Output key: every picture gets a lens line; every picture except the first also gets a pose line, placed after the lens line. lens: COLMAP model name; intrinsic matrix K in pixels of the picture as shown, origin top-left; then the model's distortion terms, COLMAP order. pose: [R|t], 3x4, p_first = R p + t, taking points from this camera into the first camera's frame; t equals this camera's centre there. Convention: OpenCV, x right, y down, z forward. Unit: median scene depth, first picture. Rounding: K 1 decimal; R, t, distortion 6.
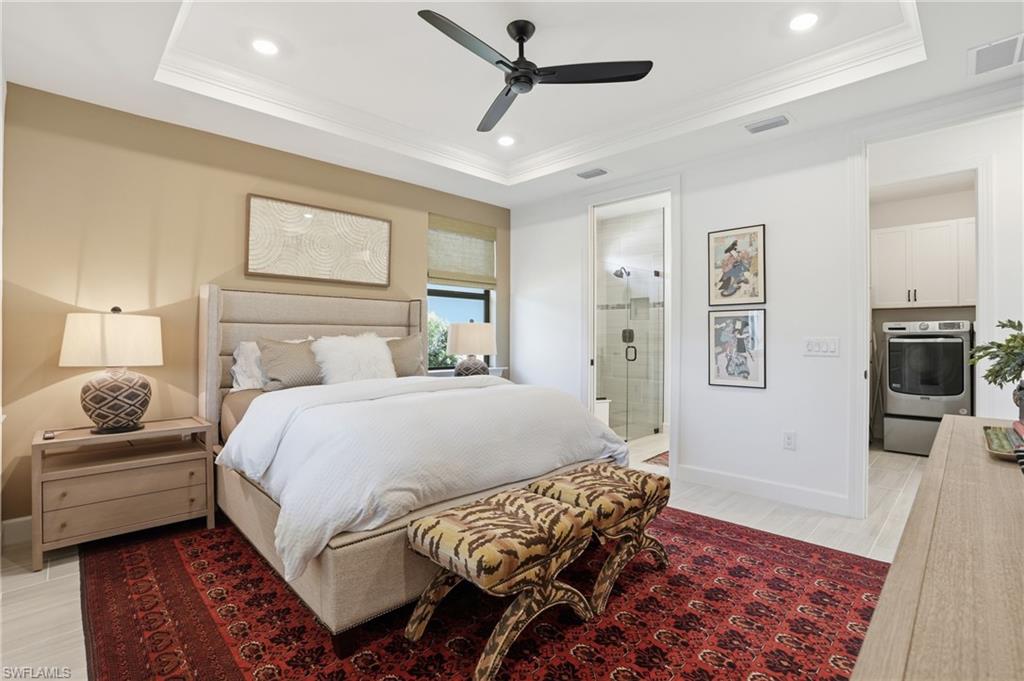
lens RADIAL K [[476.3, 0, 514.7], [0, 476.3, 342.3], [0, 0, 1]] dist [-0.072503, 0.028467]
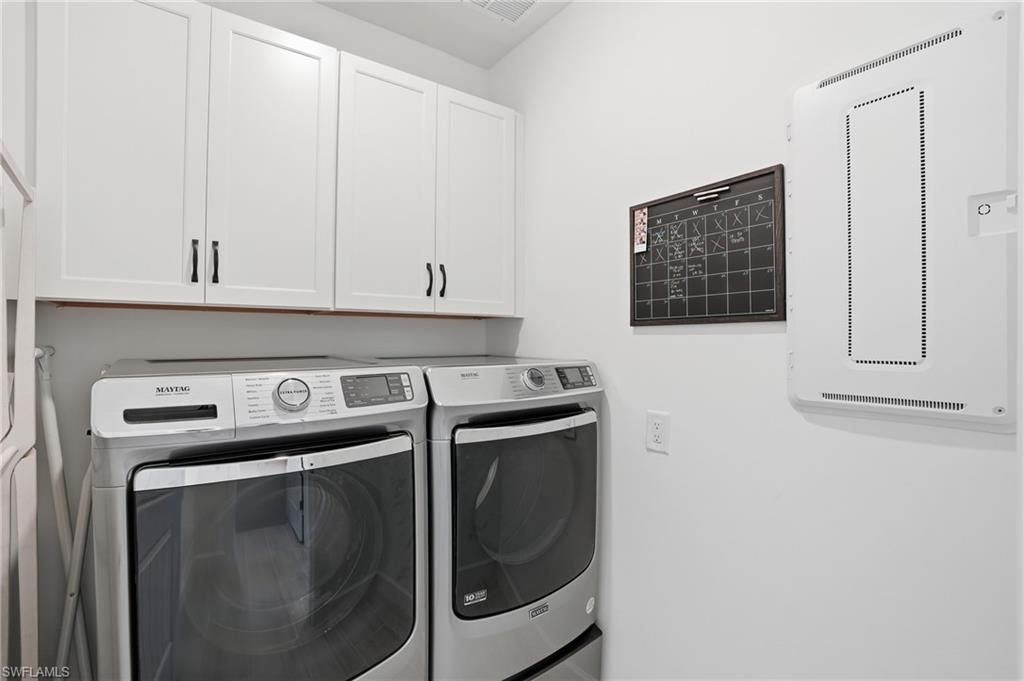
lens RADIAL K [[476.3, 0, 514.7], [0, 476.3, 342.3], [0, 0, 1]] dist [-0.072503, 0.028467]
pose [[0.142604, -0.003343, 0.989774, 0.664247], [0.004099, 0.999988, 0.002787, -0.057897], [-0.989771, 0.003660, 0.142616, 0.830878]]
